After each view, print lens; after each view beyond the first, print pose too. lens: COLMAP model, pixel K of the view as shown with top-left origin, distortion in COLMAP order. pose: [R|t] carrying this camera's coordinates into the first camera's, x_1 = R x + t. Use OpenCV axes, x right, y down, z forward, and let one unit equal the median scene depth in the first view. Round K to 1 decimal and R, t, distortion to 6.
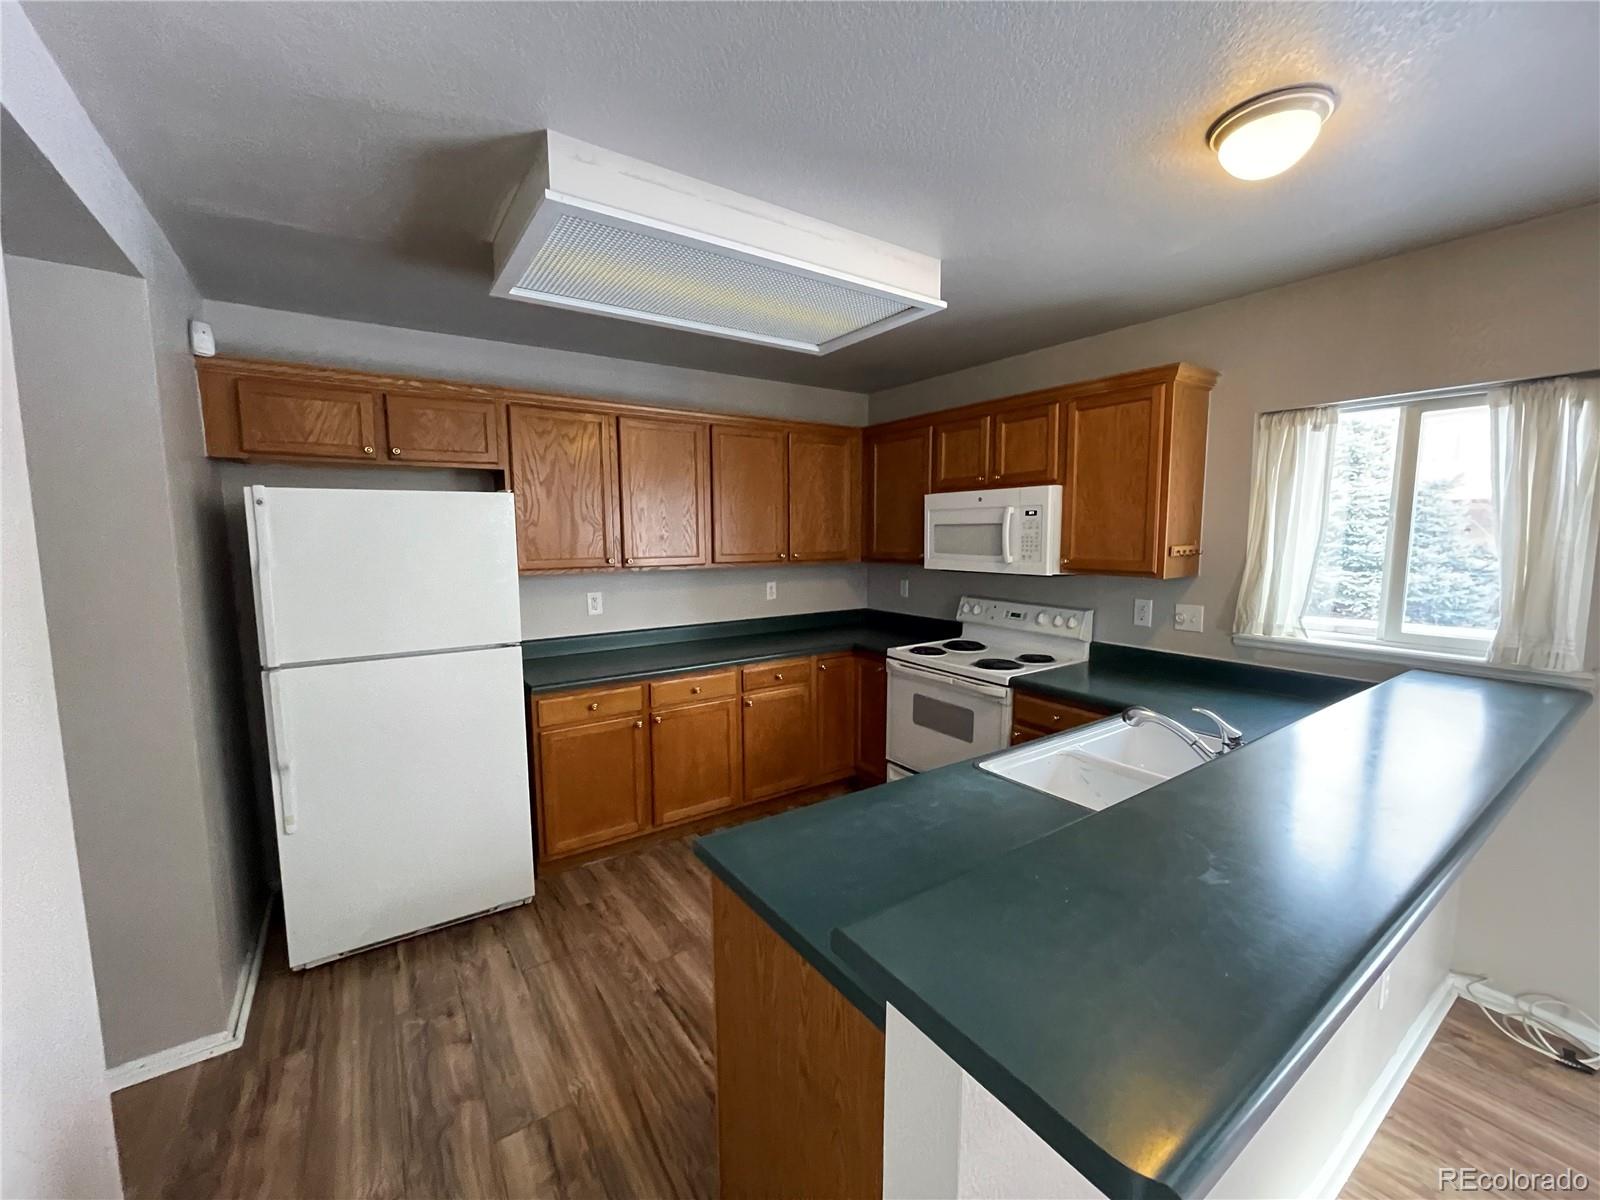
lens RADIAL K [[640.5, 0, 802.8], [0, 640.5, 609.6], [0, 0, 1]] dist [-0.002262, -0.000140]
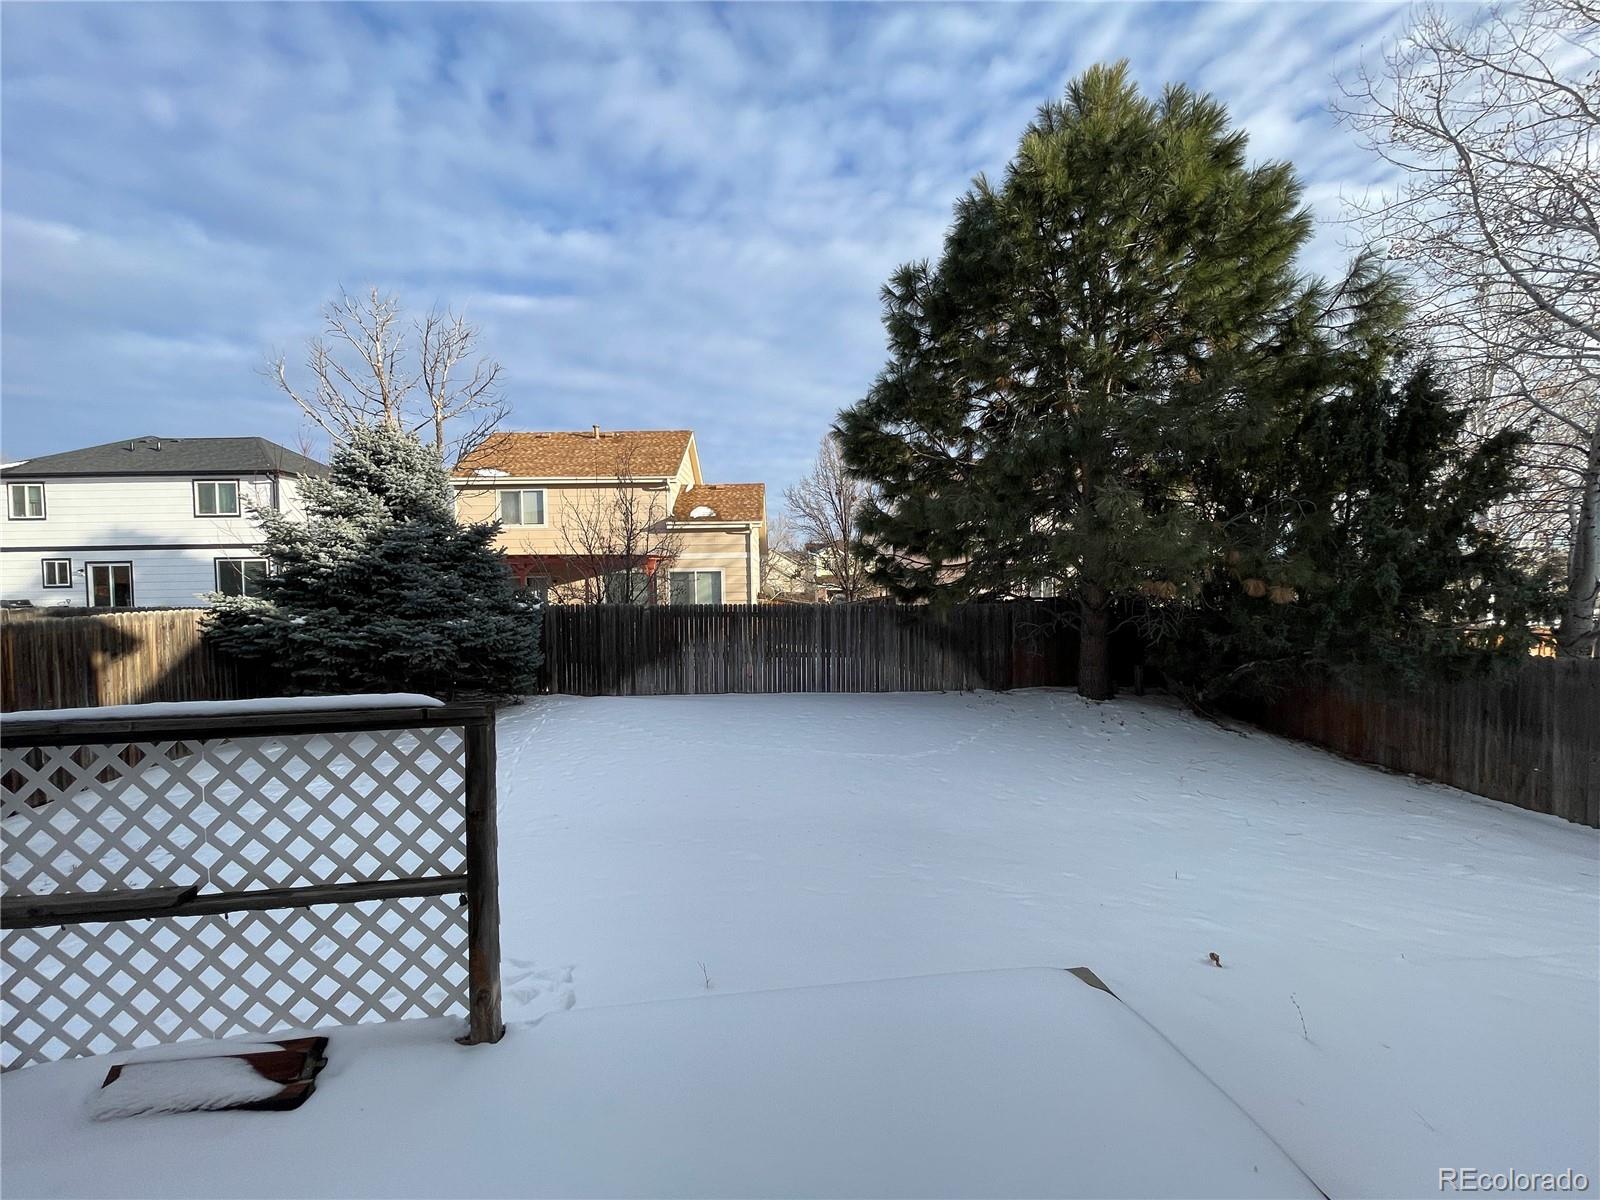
lens RADIAL K [[640.5, 0, 799.9], [0, 640.5, 596.9], [0, 0, 1]] dist [-0.002262, -0.000140]
pose [[0.436547, -0.021003, 0.899436, 1.385164], [0.117505, 0.992495, -0.033856, 0.022343], [-0.891975, 0.120468, 0.435739, 0.508510]]
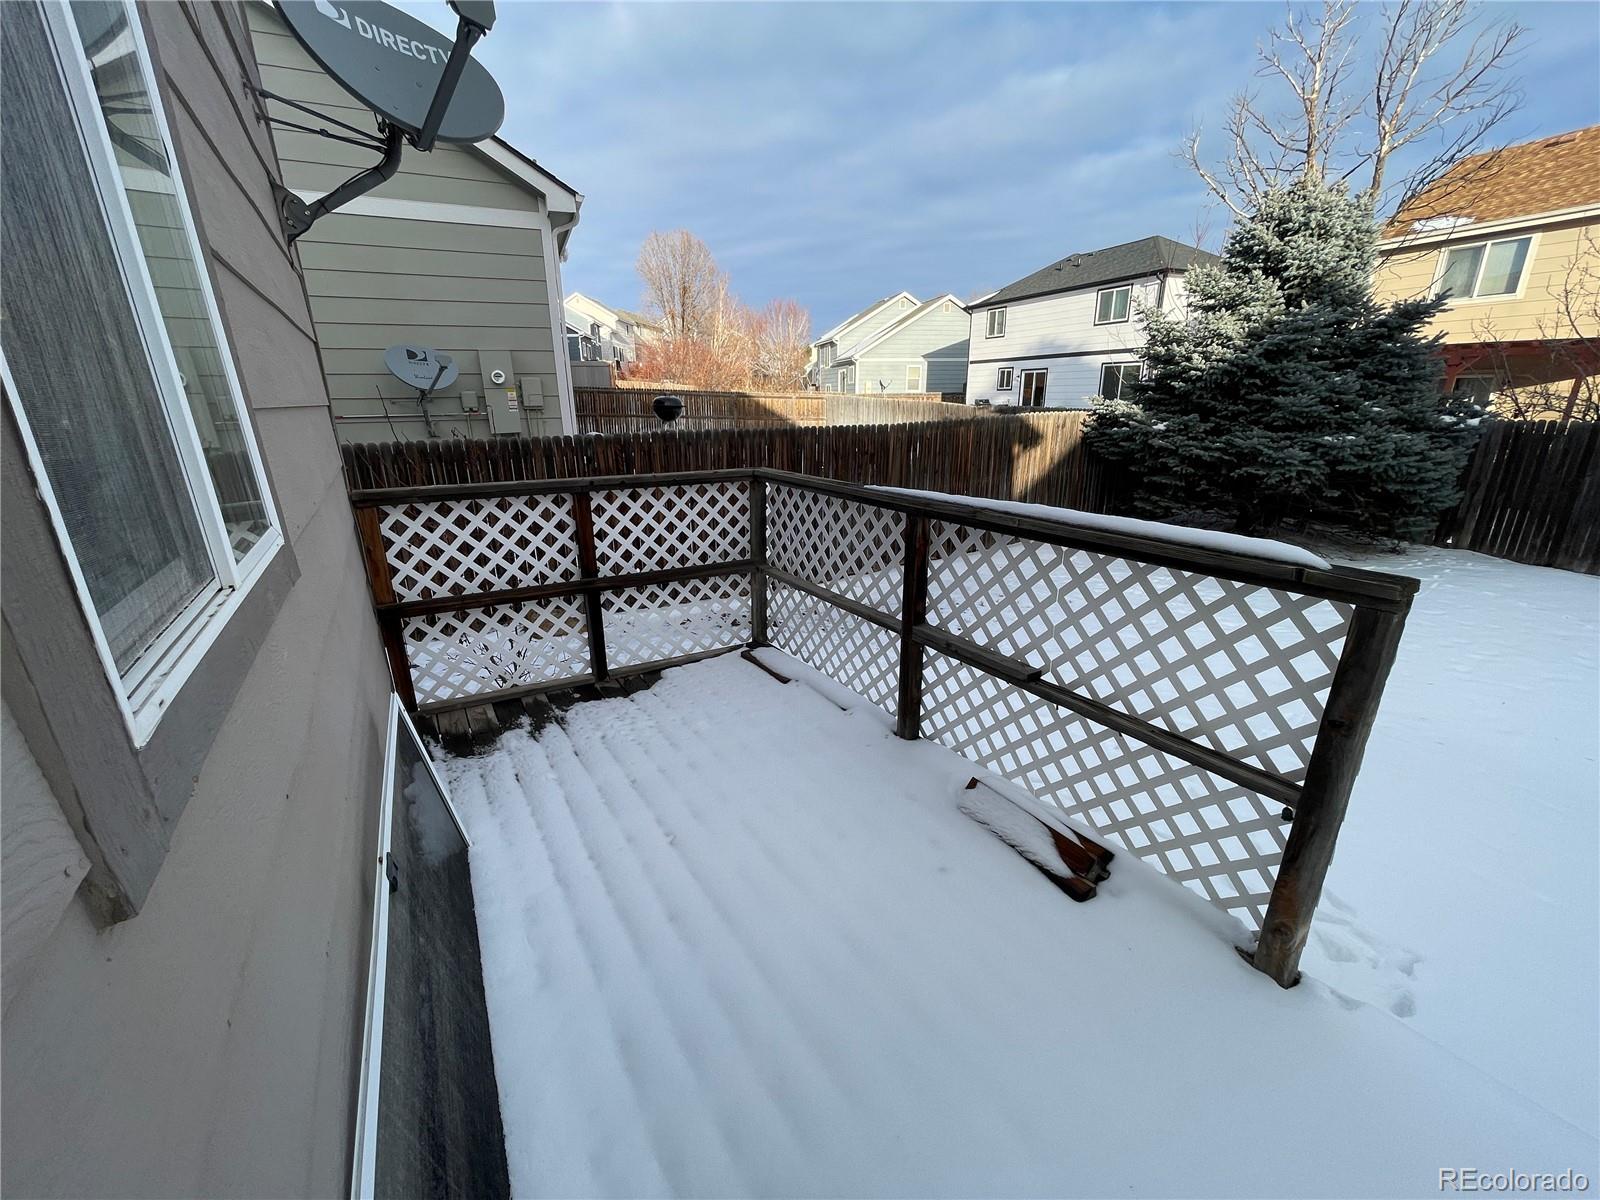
lens RADIAL K [[640.5, 0, 783.8], [0, 640.5, 603.3], [0, 0, 1]] dist [-0.002262, -0.000140]
pose [[0.998281, 0.012393, -0.057281, 1.487471], [-0.001091, 0.981146, 0.193266, -0.019286], [0.058596, -0.192872, 0.979473, 0.766098]]
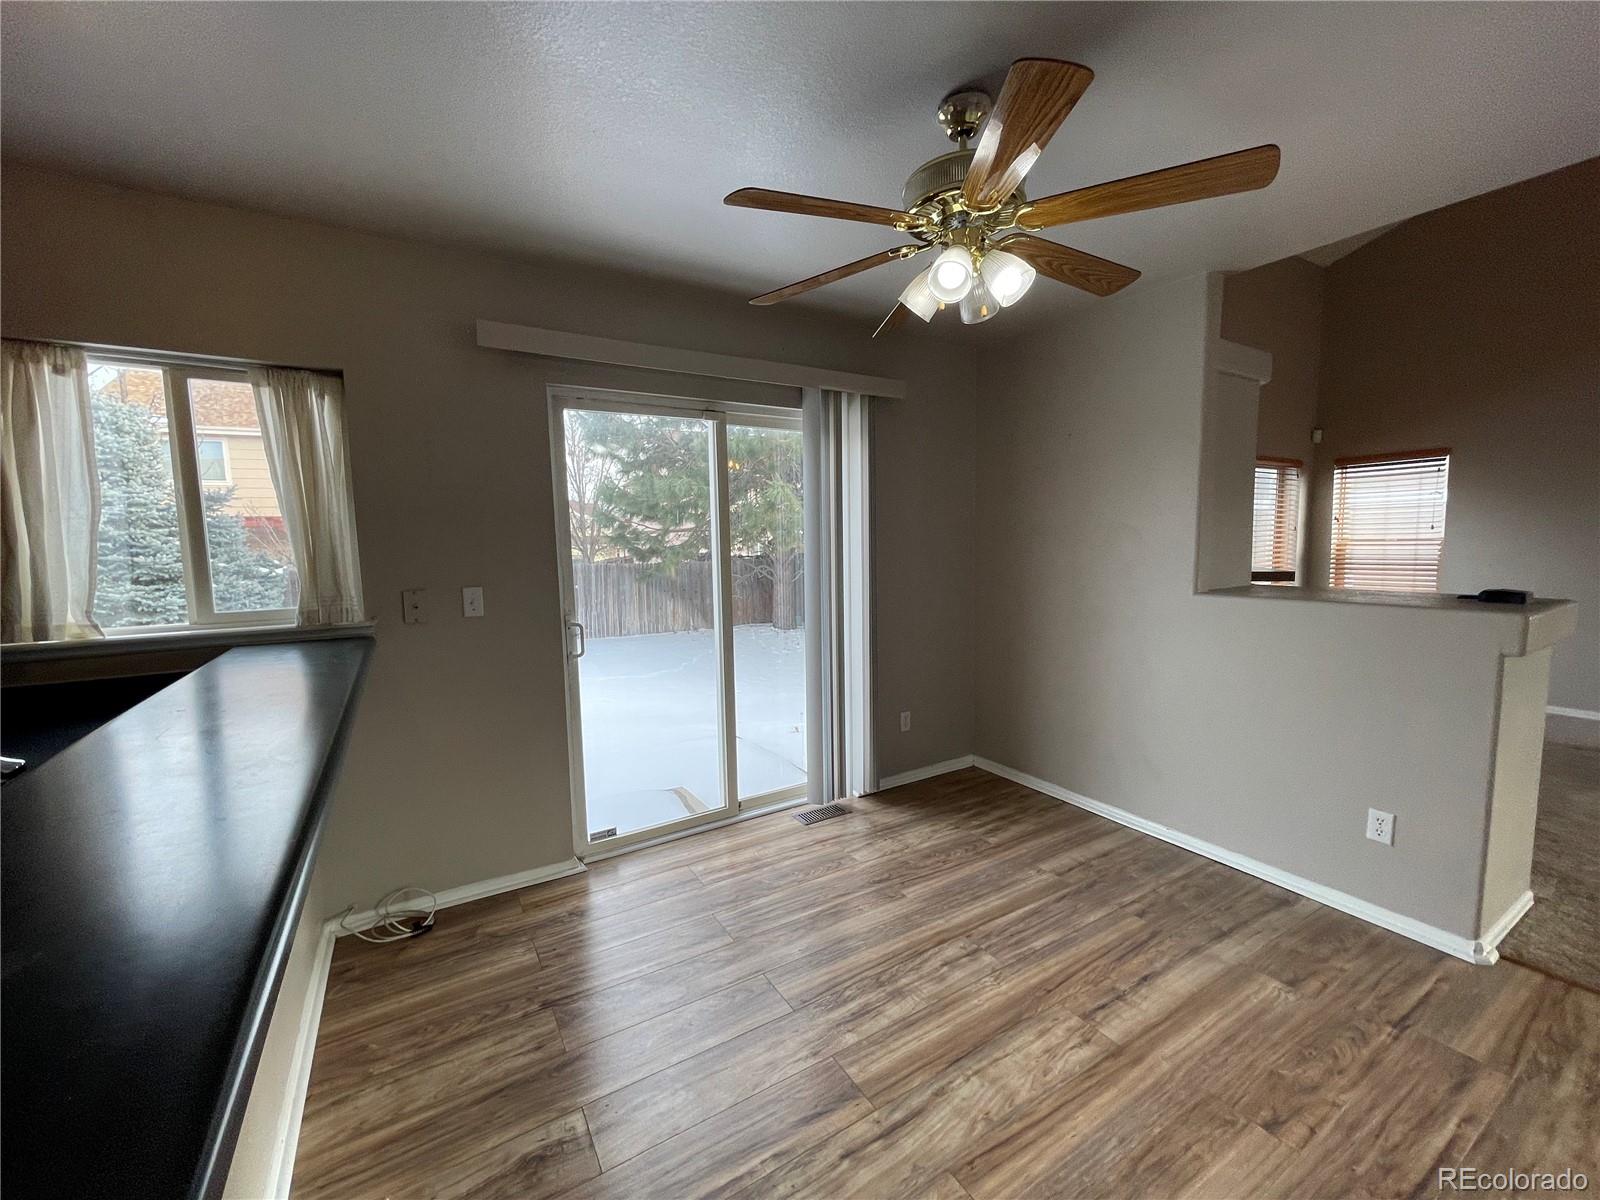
lens RADIAL K [[640.5, 0, 786.7], [0, 640.5, 598.6], [0, 0, 1]] dist [-0.002262, -0.000140]
pose [[0.069242, -0.088618, 0.993656, 0.062619], [0.136462, 0.987525, 0.078562, 0.060682], [-0.988223, 0.130156, 0.080471, 0.091511]]
